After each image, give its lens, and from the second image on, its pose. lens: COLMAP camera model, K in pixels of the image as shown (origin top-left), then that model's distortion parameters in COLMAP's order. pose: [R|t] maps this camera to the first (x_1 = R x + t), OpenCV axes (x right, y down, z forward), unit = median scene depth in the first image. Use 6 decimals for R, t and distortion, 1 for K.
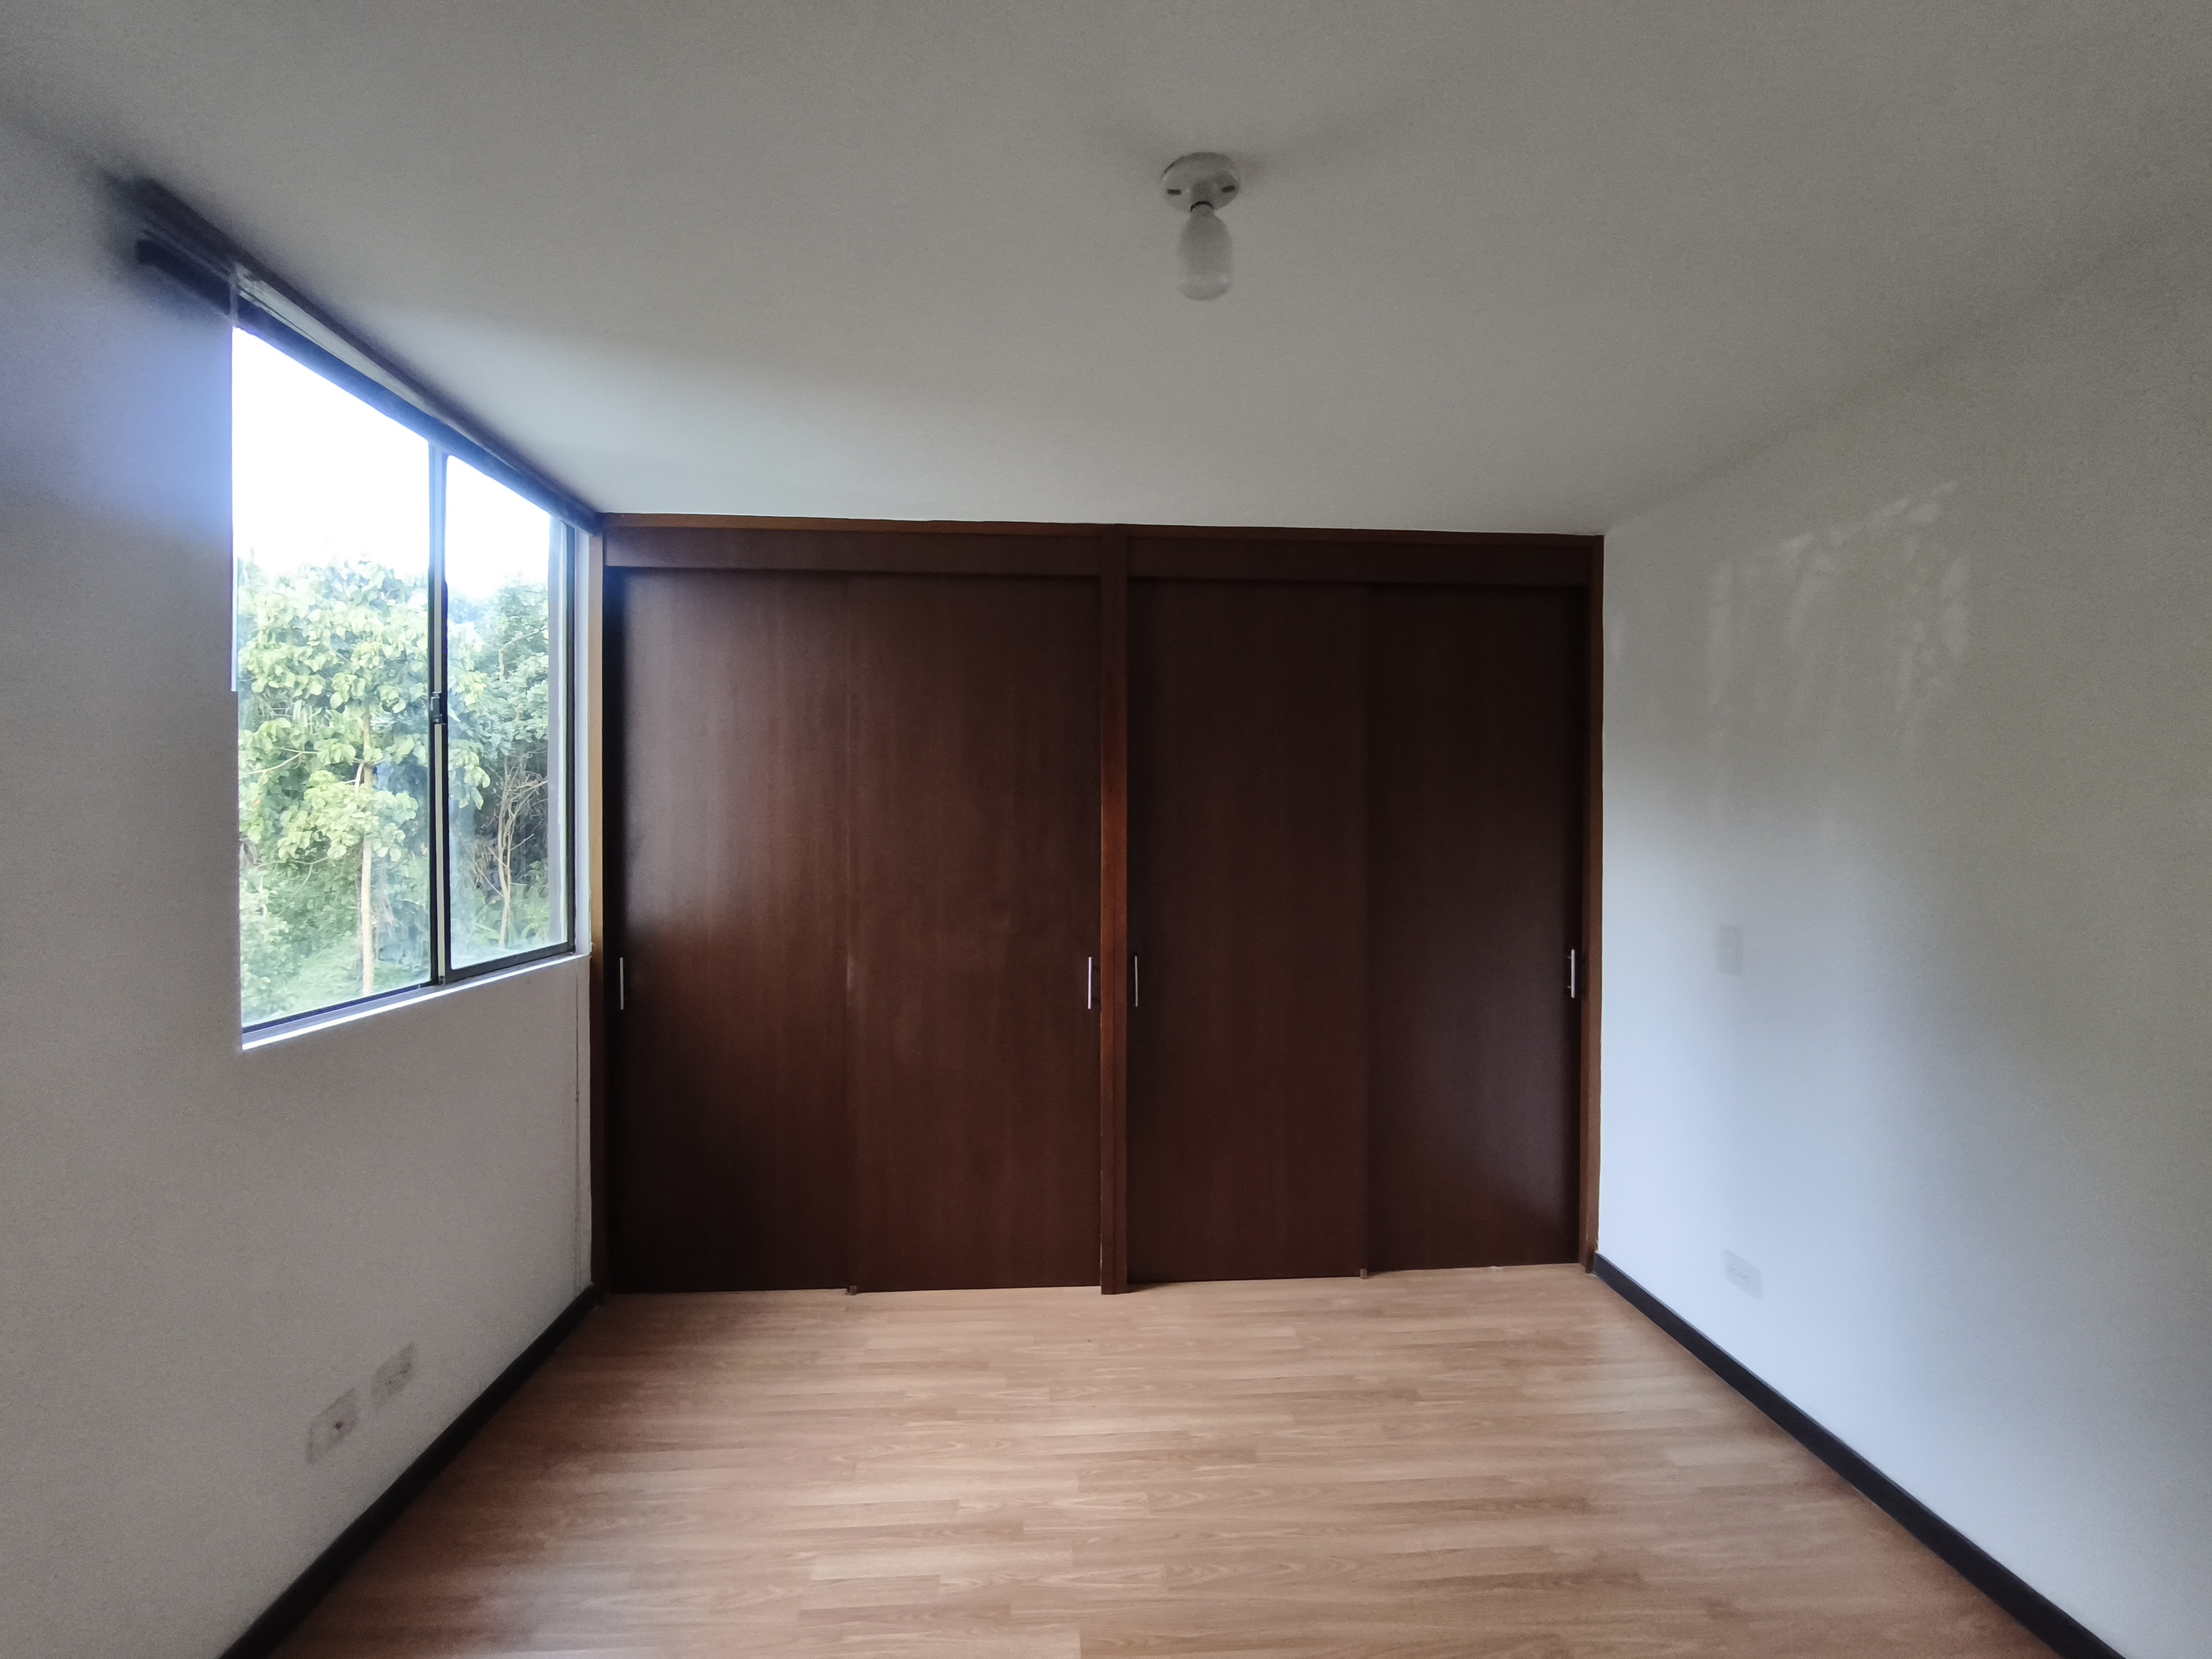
lens RADIAL K [[964.3, 0, 1103.8], [0, 964.3, 836.3], [0, 0, 1]] dist [-0.014353, 0.010393]
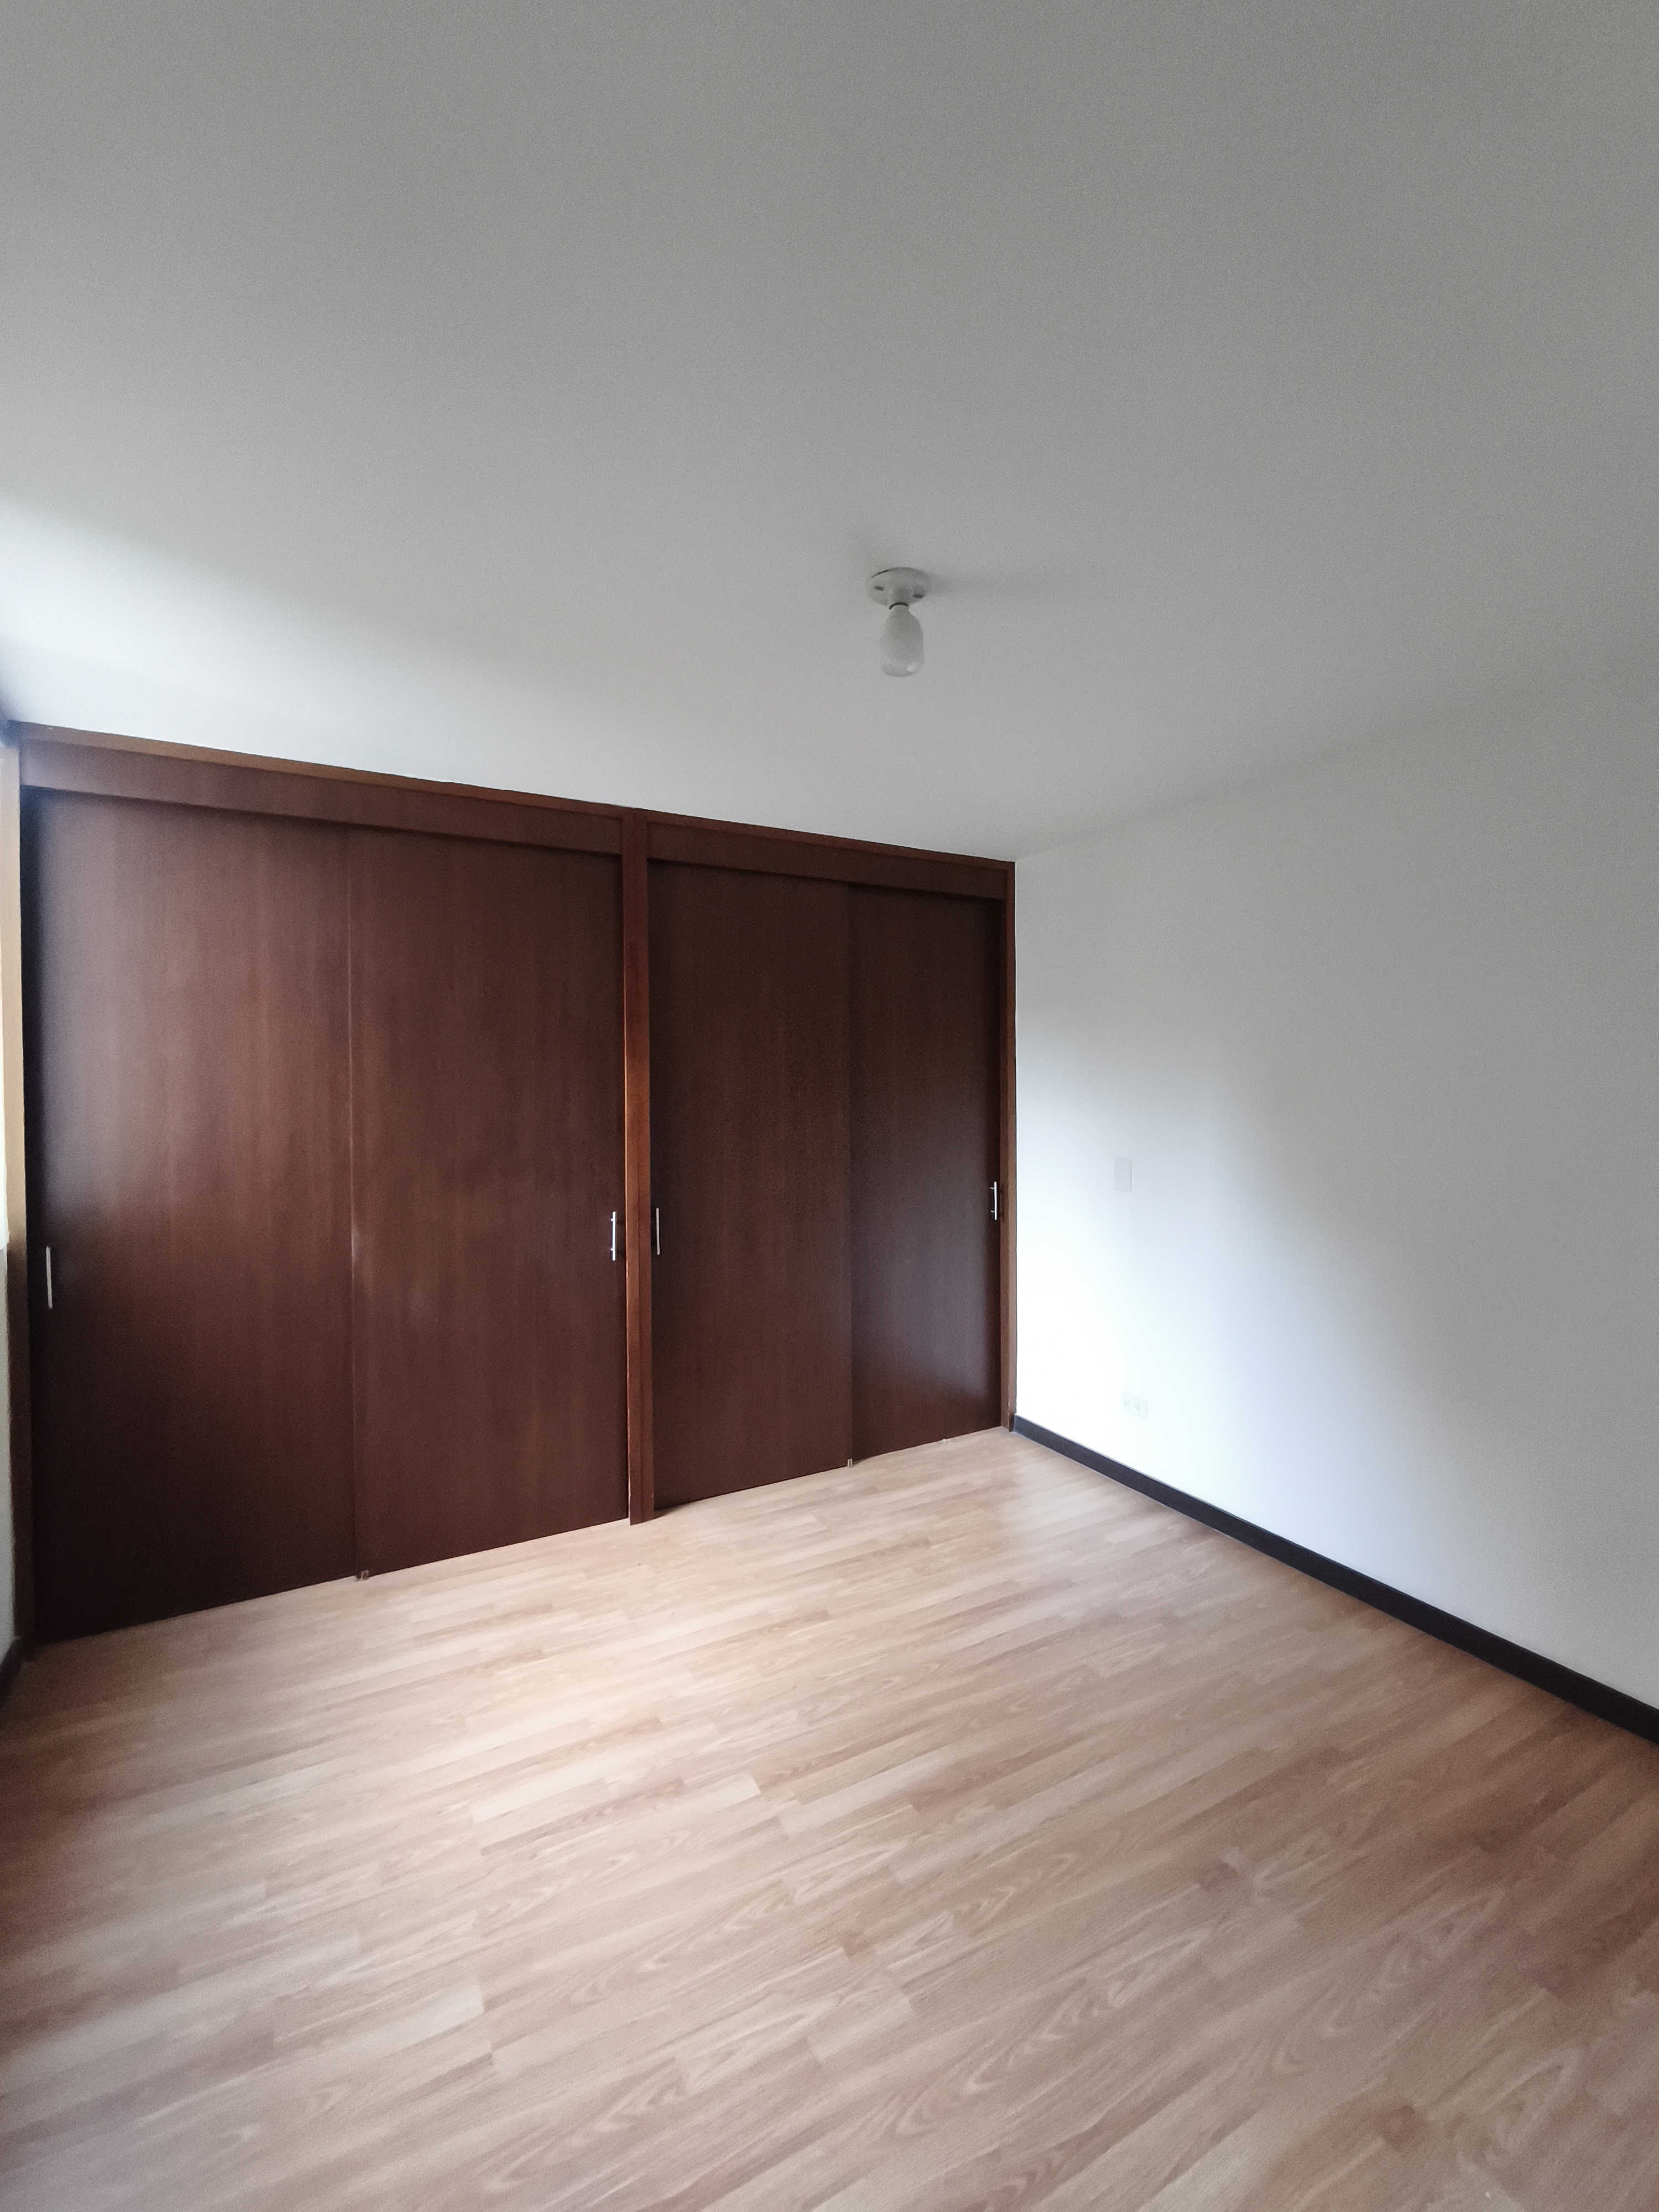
lens RADIAL K [[943.3, 0, 829.3], [0, 943.3, 1101.5], [0, 0, 1]] dist [-0.000079, -0.000357]
pose [[0.907337, -0.012211, 0.420228, -0.282196], [0.011133, 0.999925, 0.005016, 0.000898], [-0.420258, 0.000127, 0.907405, -0.057413]]
